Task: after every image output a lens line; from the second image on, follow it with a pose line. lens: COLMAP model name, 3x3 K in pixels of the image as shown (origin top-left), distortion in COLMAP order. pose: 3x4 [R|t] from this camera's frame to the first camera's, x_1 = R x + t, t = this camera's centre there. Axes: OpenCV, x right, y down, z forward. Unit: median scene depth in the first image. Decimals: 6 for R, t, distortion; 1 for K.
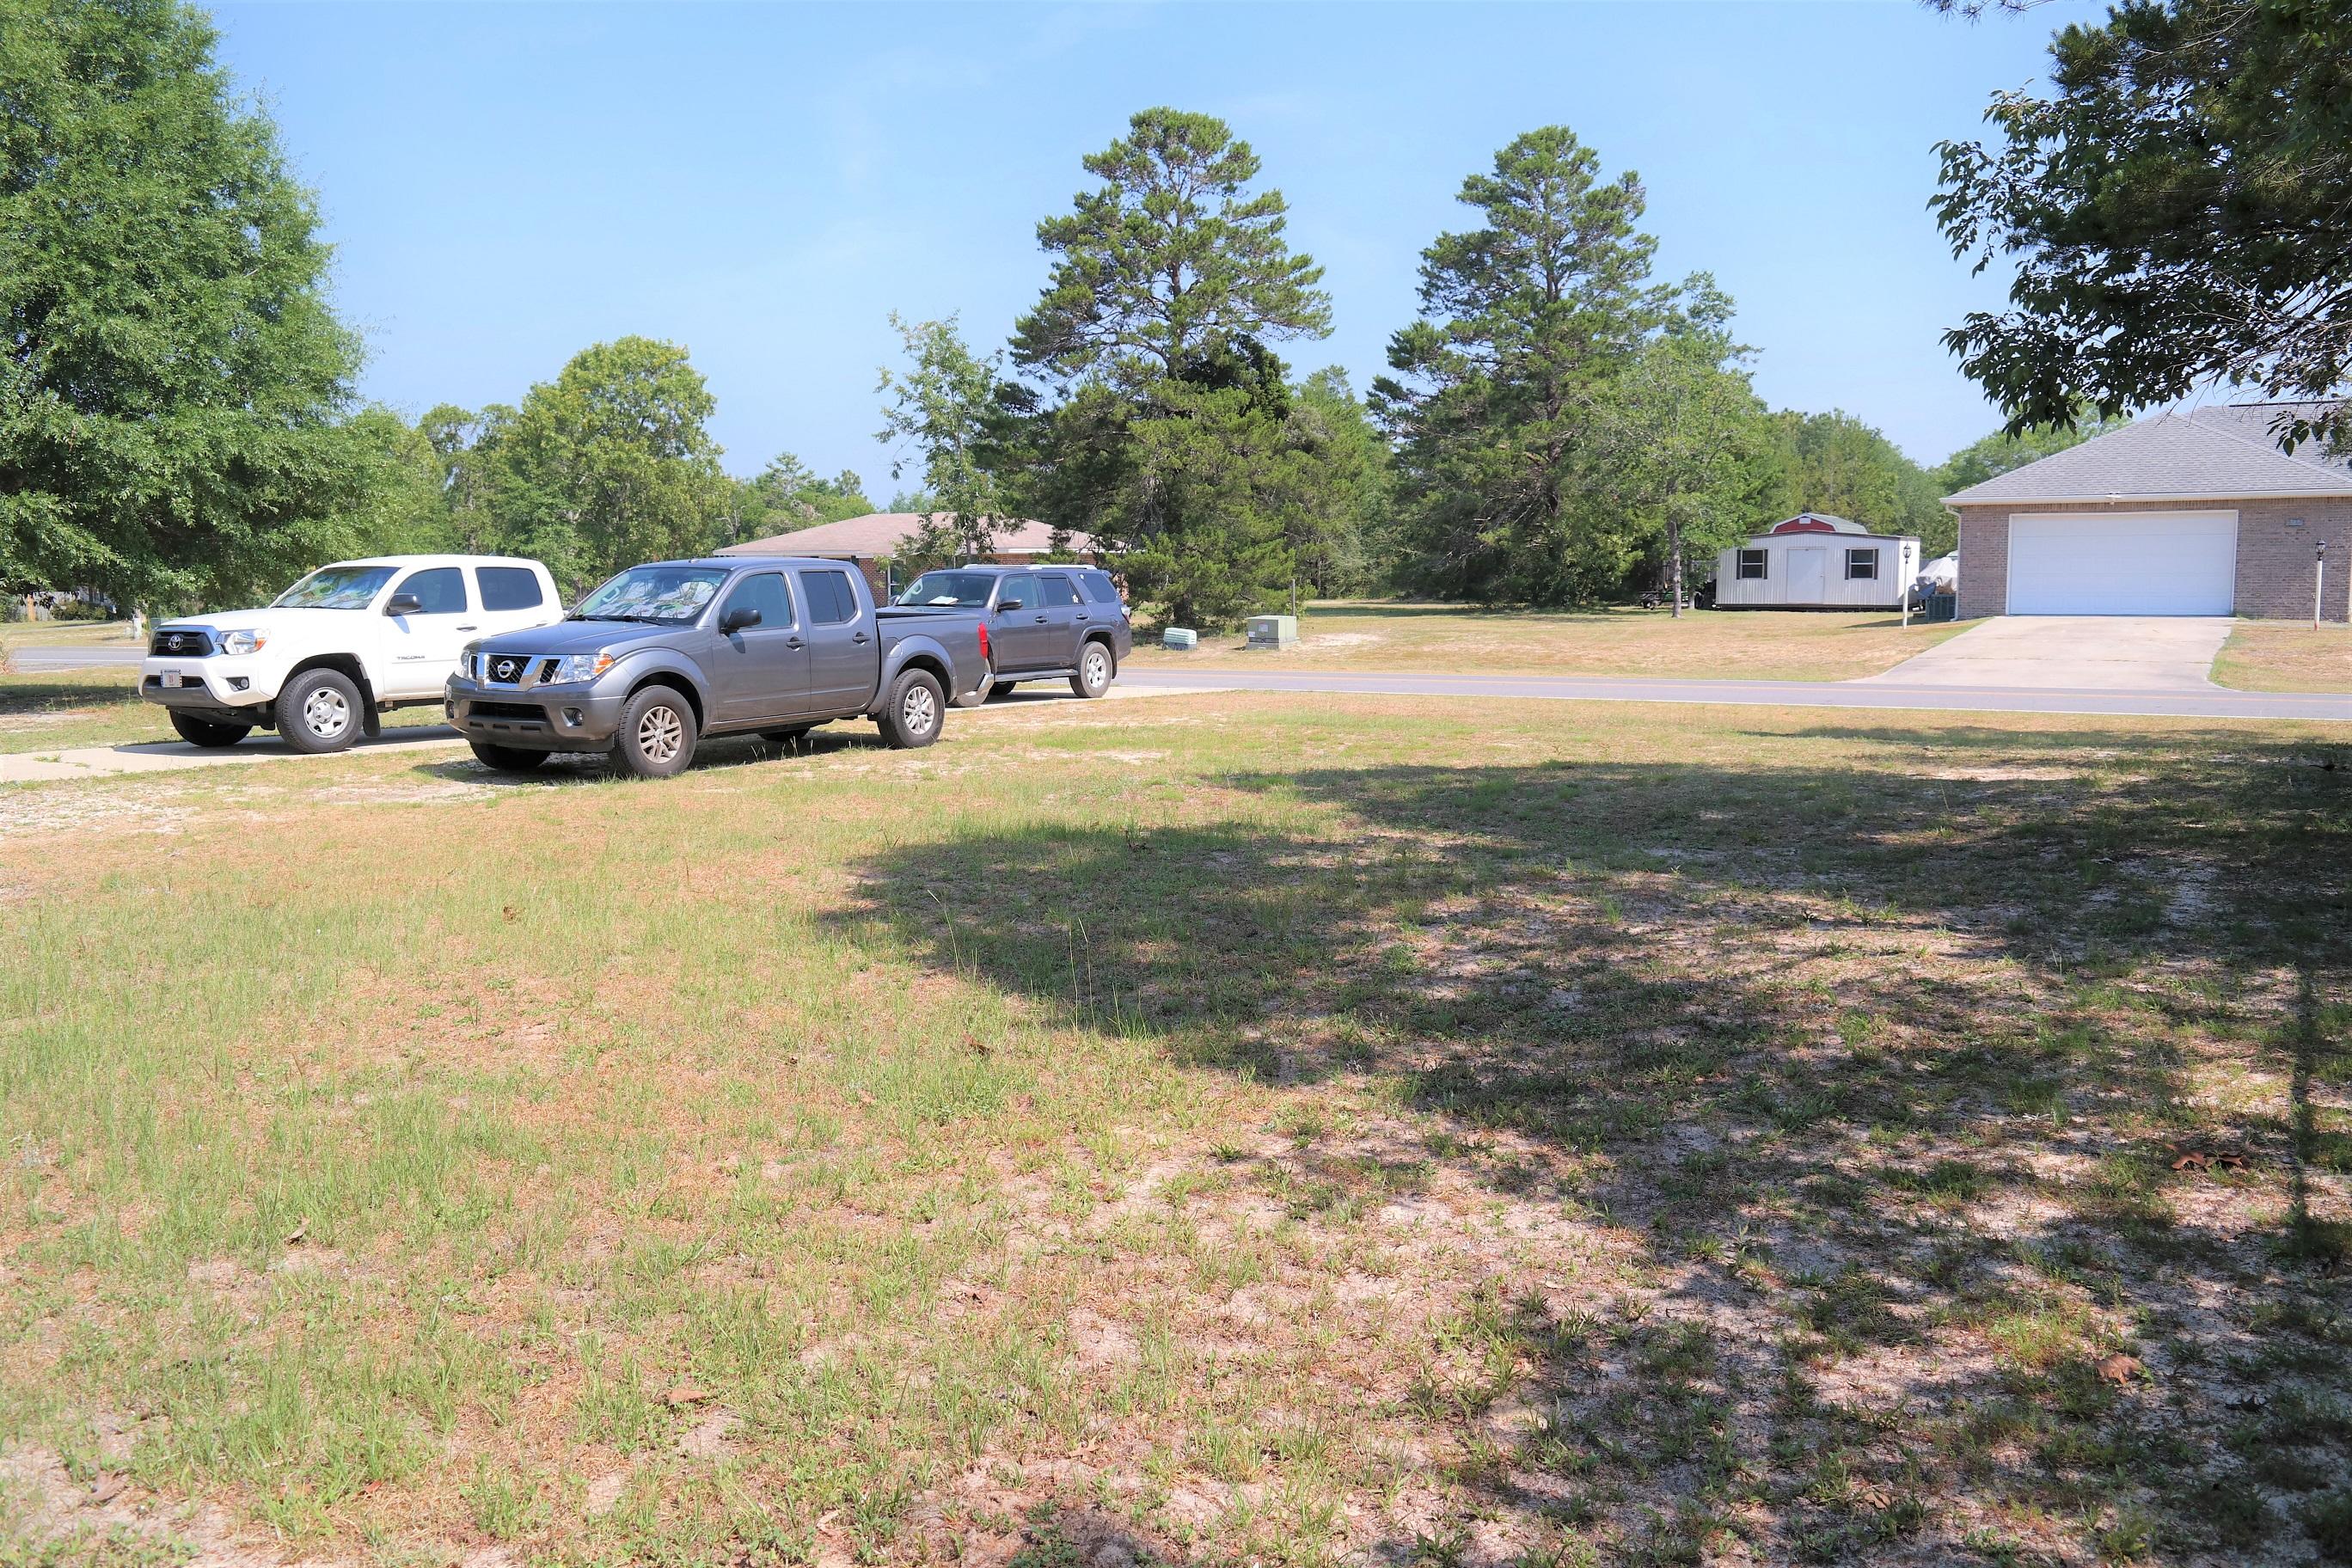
lens RADIAL K [[1901.6, 0, 1174.4], [0, 1901.6, 766.8], [0, 0, 1]] dist [0.016862, -0.021288]
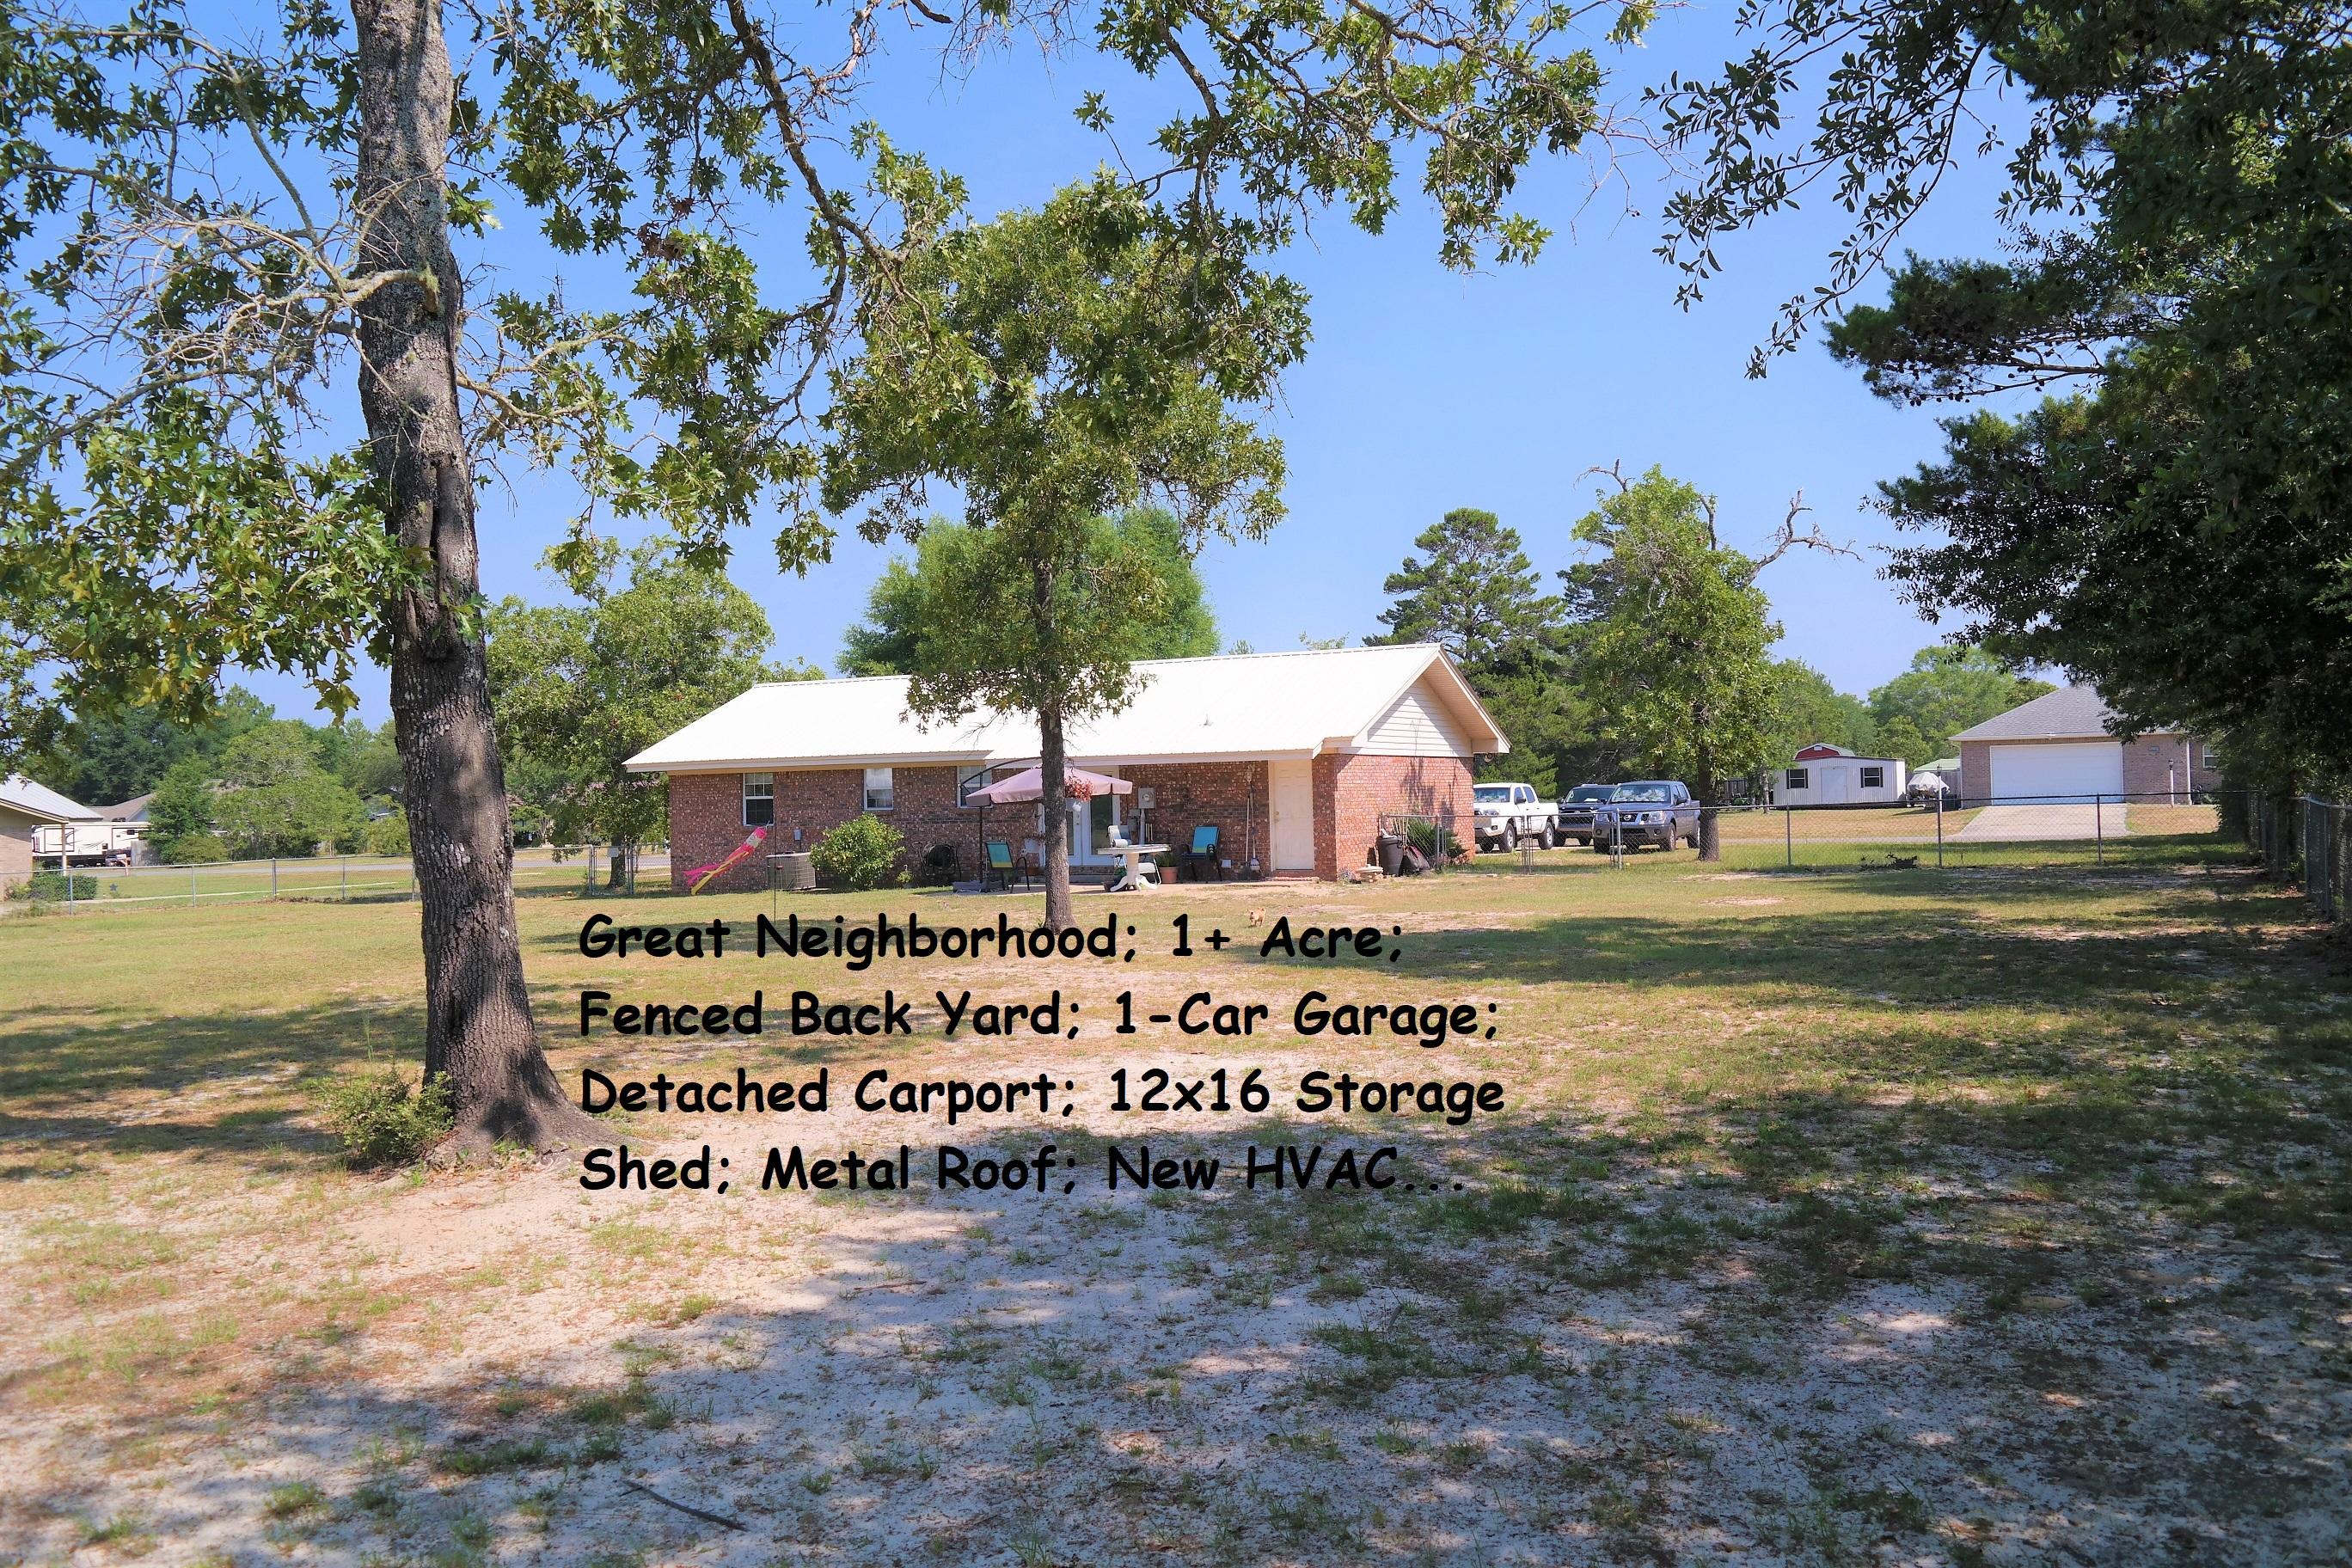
lens RADIAL K [[1901.6, 0, 1178.2], [0, 1901.6, 777.0], [0, 0, 1]] dist [0.016862, -0.021288]
pose [[0.997216, -0.019486, 0.071982, -0.292557], [0.027487, 0.993340, -0.111891, 0.046864], [-0.069323, 0.113558, 0.991110, -0.453721]]
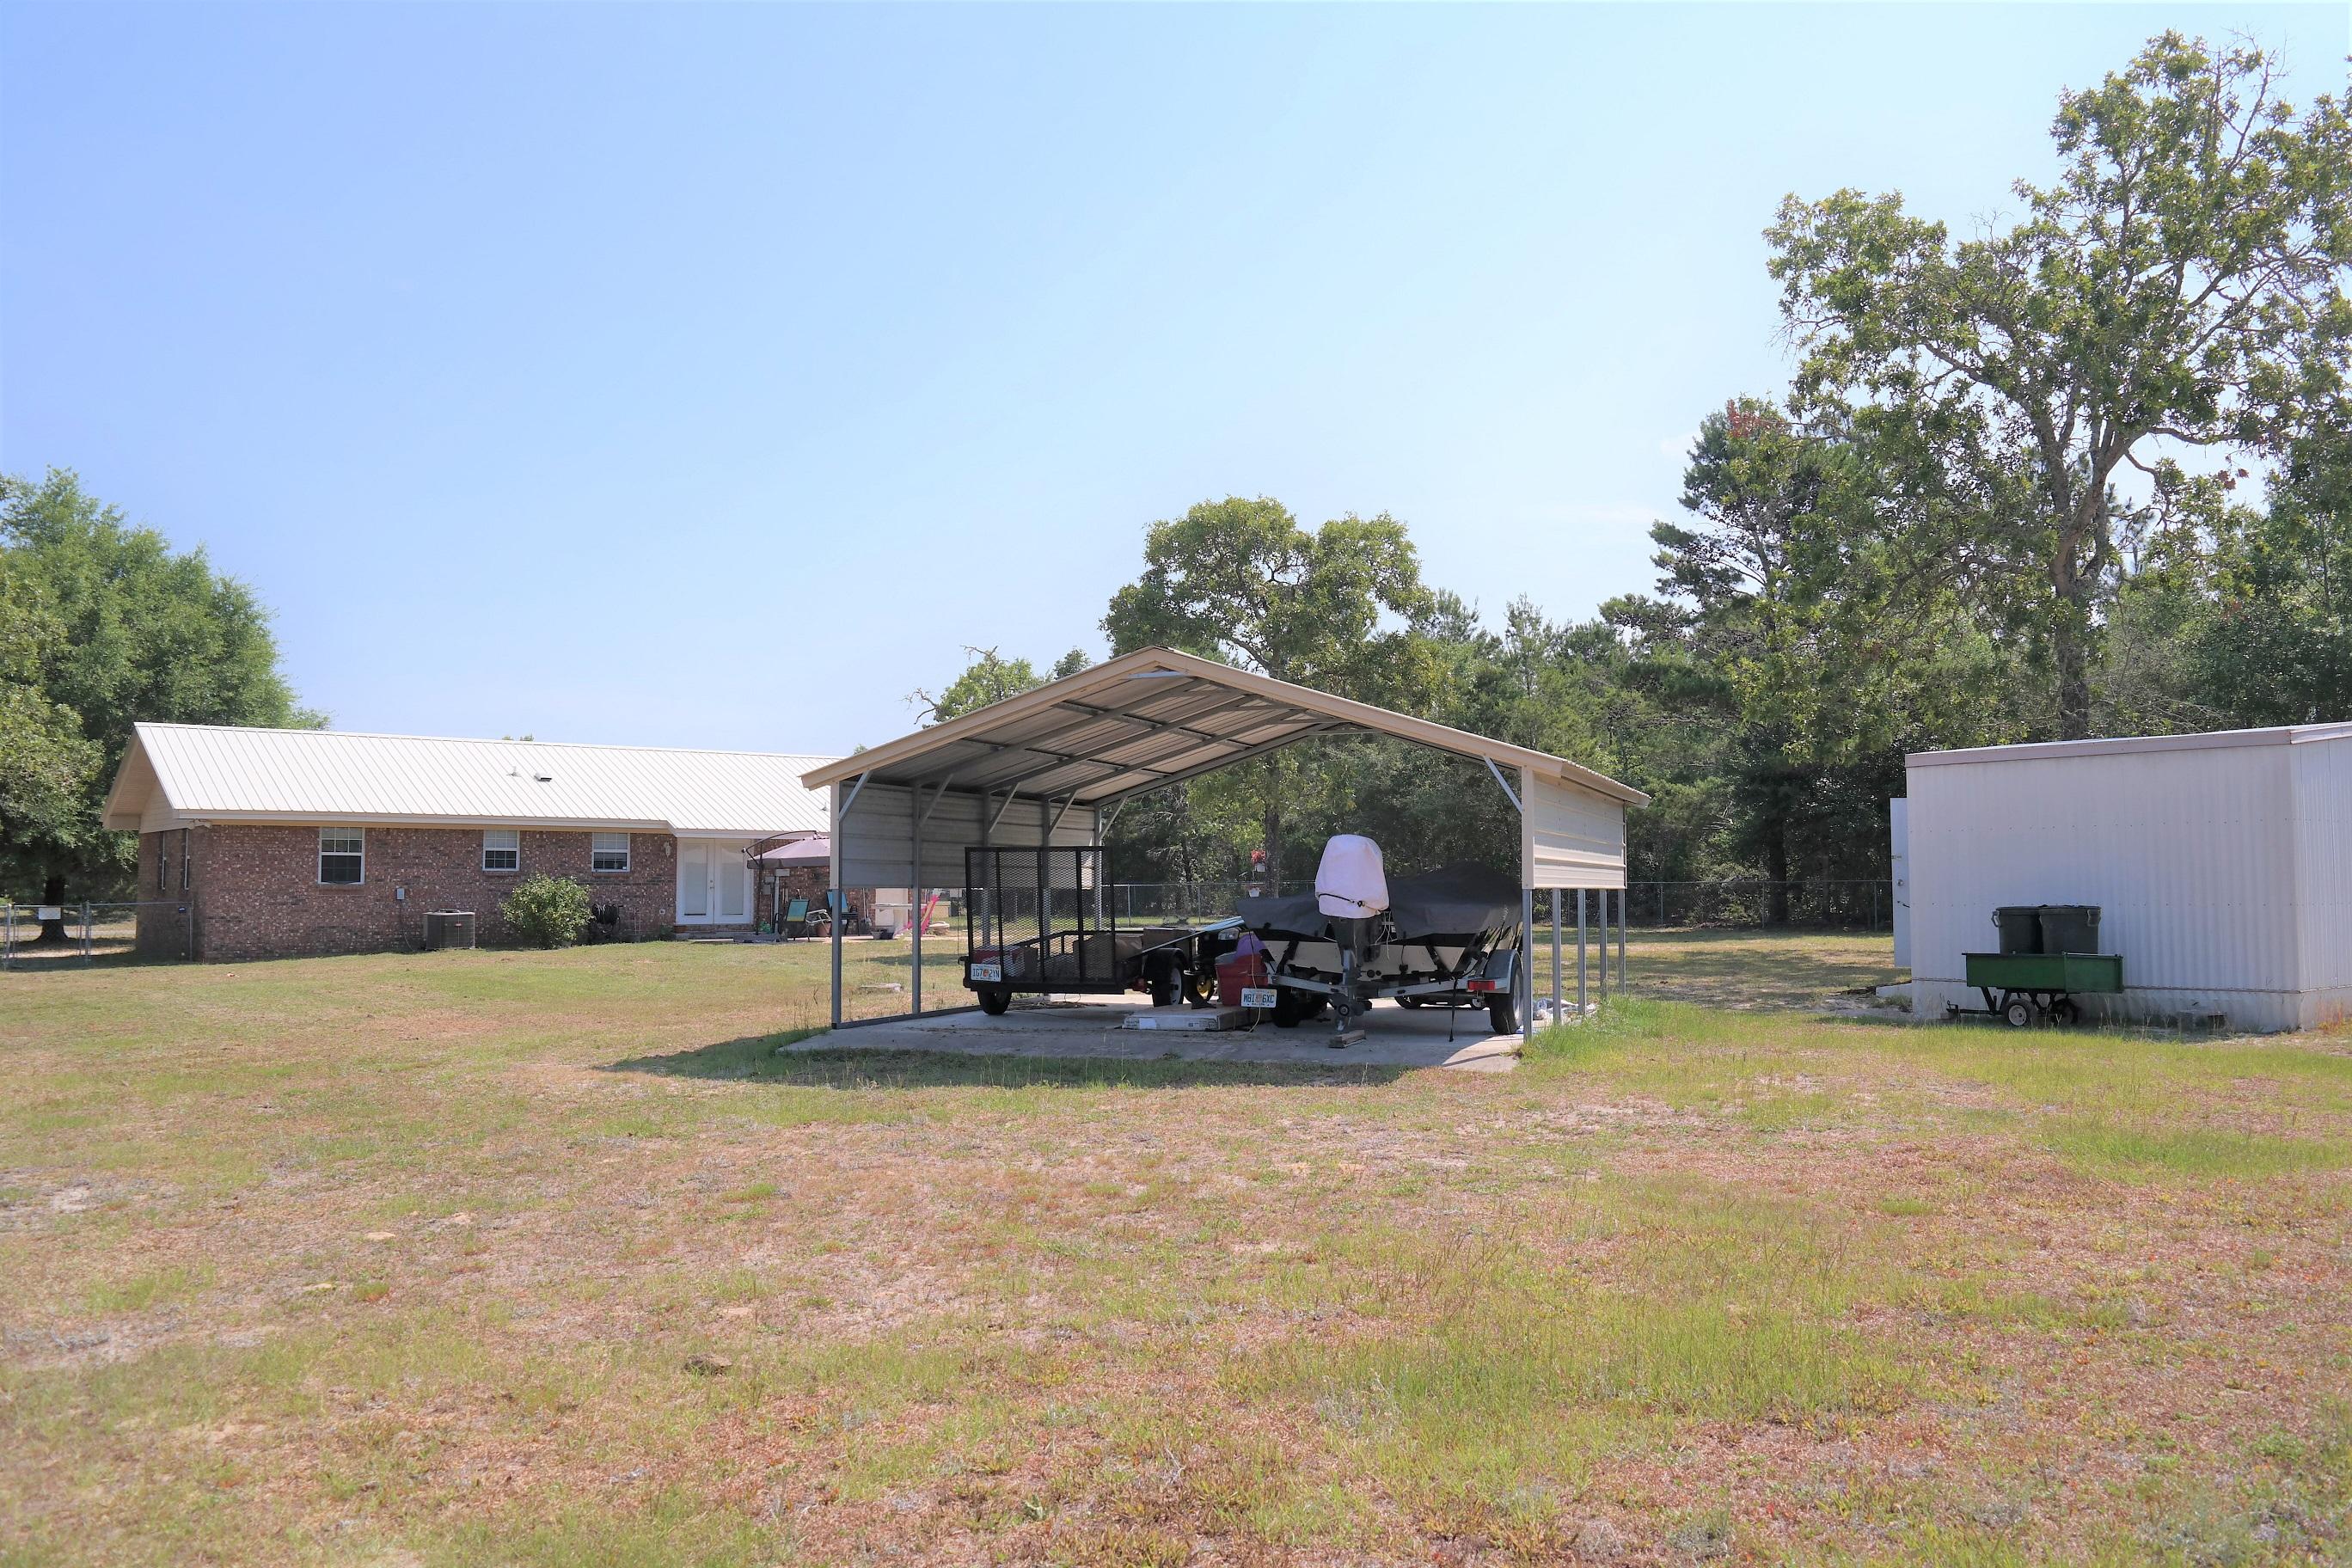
lens RADIAL K [[1901.6, 0, 1184.6], [0, 1901.6, 783.1], [0, 0, 1]] dist [0.016862, -0.021288]
pose [[0.349943, 0.056973, 0.935037, -0.852072], [0.094862, 0.990863, -0.095877, 0.038897], [-0.931956, 0.122250, 0.341340, -0.265121]]
